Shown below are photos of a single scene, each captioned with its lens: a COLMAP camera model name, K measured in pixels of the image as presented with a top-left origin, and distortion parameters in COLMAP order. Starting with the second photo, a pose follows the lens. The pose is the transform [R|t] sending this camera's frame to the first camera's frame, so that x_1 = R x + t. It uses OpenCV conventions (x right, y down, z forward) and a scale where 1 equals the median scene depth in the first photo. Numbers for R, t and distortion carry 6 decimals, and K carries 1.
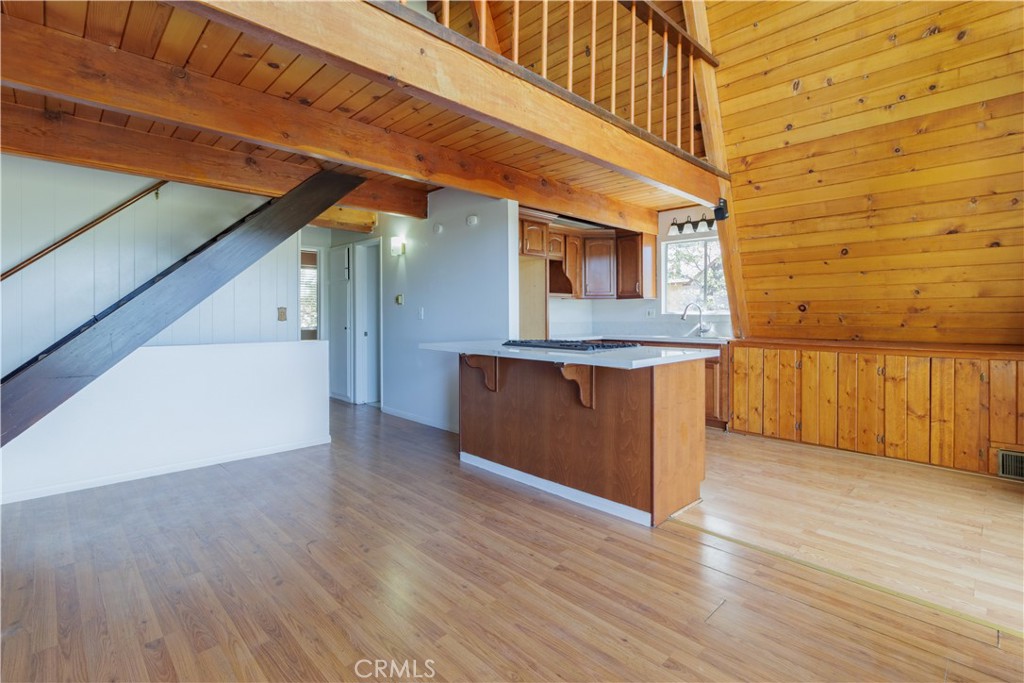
lens RADIAL K [[474.6, 0, 521.7], [0, 474.6, 323.5], [0, 0, 1]] dist [0.001084, 0.000525]
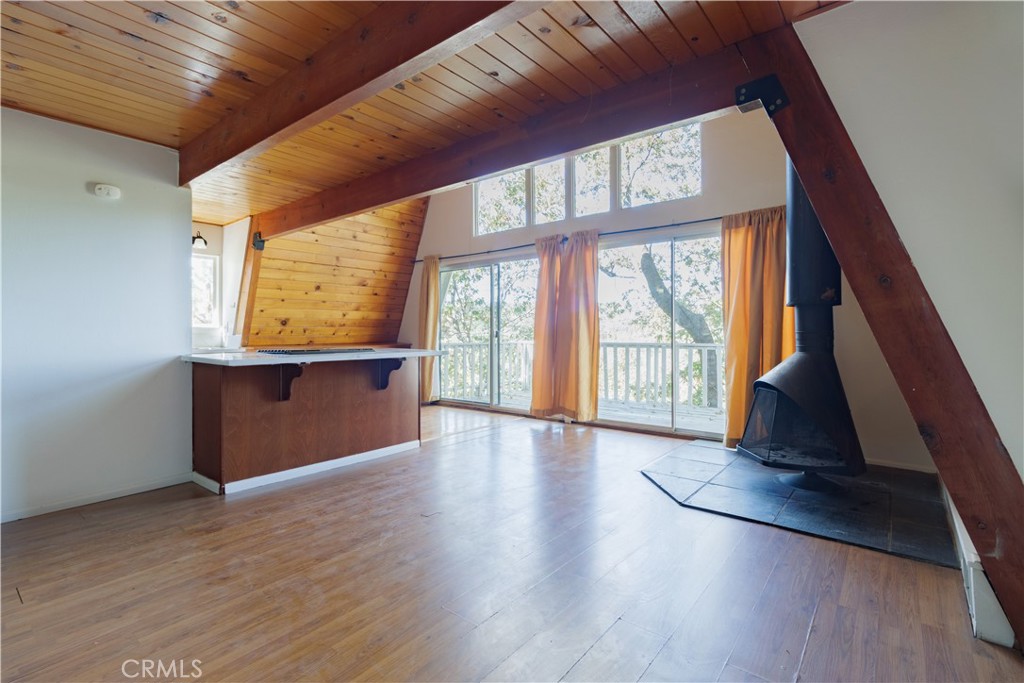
lens RADIAL K [[474.6, 0, 521.7], [0, 474.6, 323.5], [0, 0, 1]] dist [0.001084, 0.000525]
pose [[-0.112585, 0.014843, 0.993531, -0.749838], [0.014242, 0.999810, -0.013323, -0.001506], [-0.993540, 0.012649, -0.112775, 0.399200]]
